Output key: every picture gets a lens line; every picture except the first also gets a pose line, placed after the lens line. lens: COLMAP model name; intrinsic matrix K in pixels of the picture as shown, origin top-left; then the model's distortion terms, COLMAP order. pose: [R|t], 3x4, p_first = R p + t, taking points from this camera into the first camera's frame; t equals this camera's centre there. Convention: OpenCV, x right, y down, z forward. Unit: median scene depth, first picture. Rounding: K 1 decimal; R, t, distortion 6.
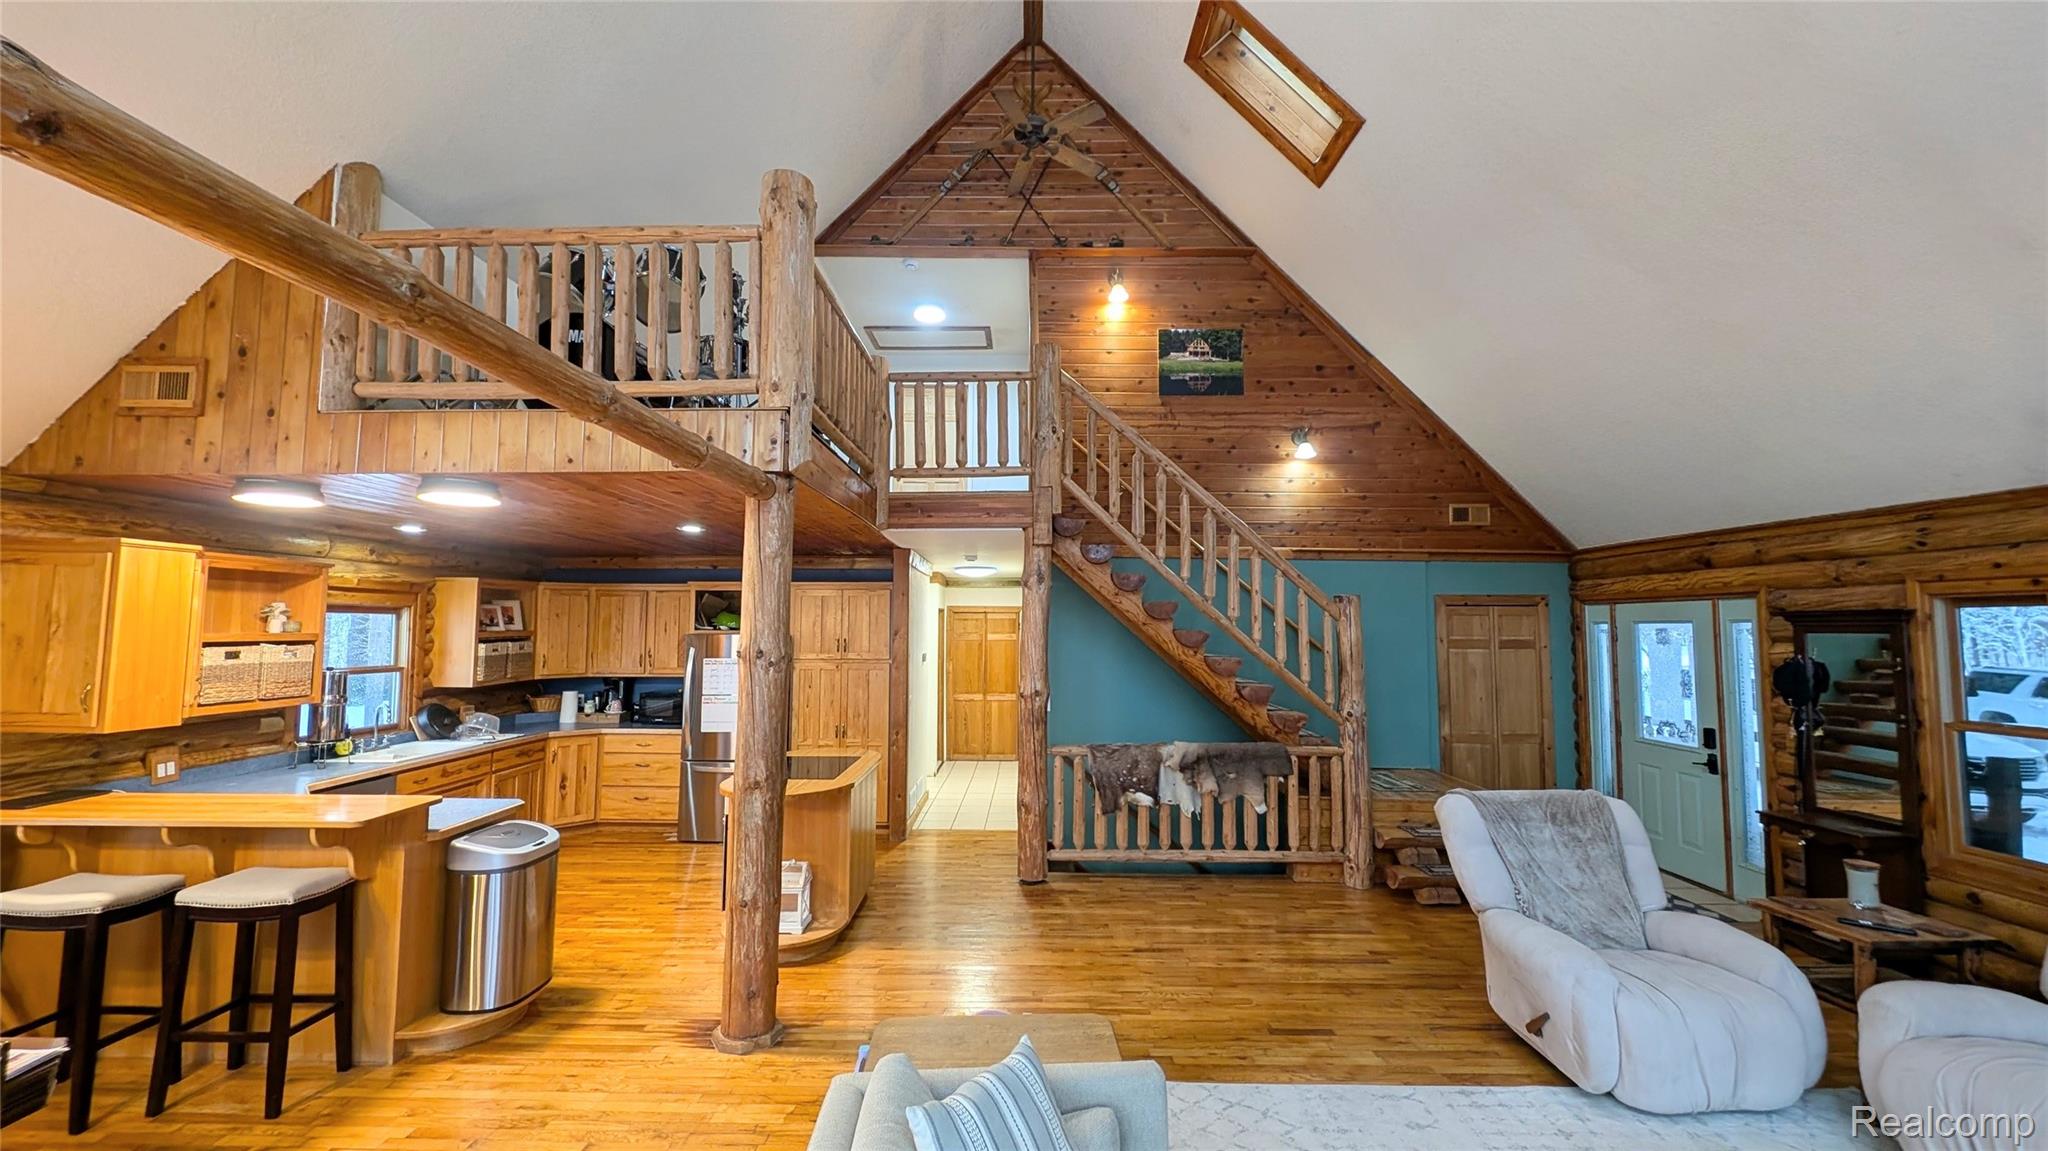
lens RADIAL K [[773.7, 0, 1019.8], [0, 773.7, 585.5], [0, 0, 1]] dist [-0.001178, -0.000294]
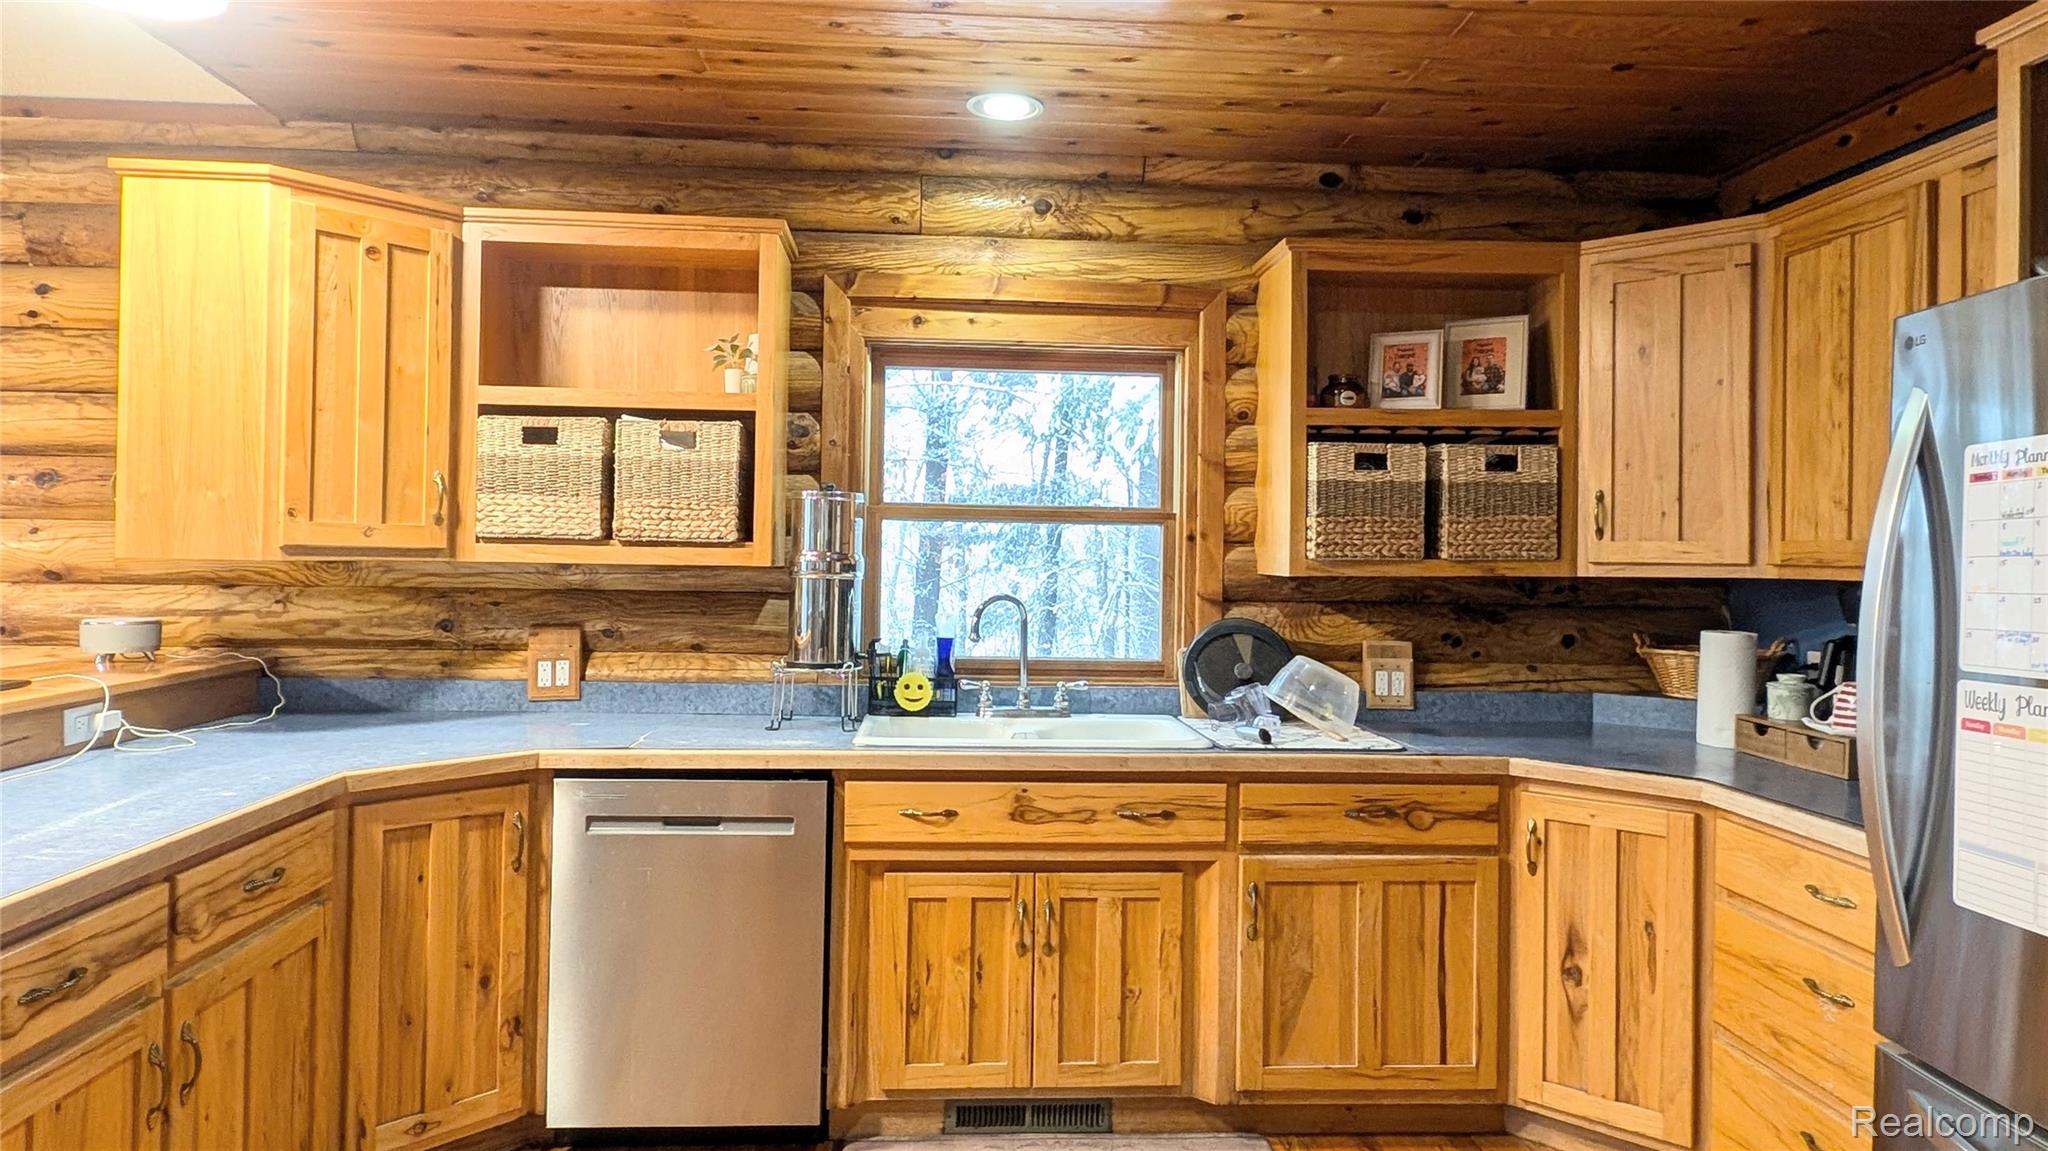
lens RADIAL K [[1331.8, 0, 1025.7], [0, 1331.8, 556.7], [0, 0, 1]] dist [0.021763, 0.000338]
pose [[0.073862, -0.001090, -0.997268, -0.156039], [0.037260, 0.999304, 0.001667, 0.118499], [0.996572, -0.037281, 0.073852, 0.851405]]
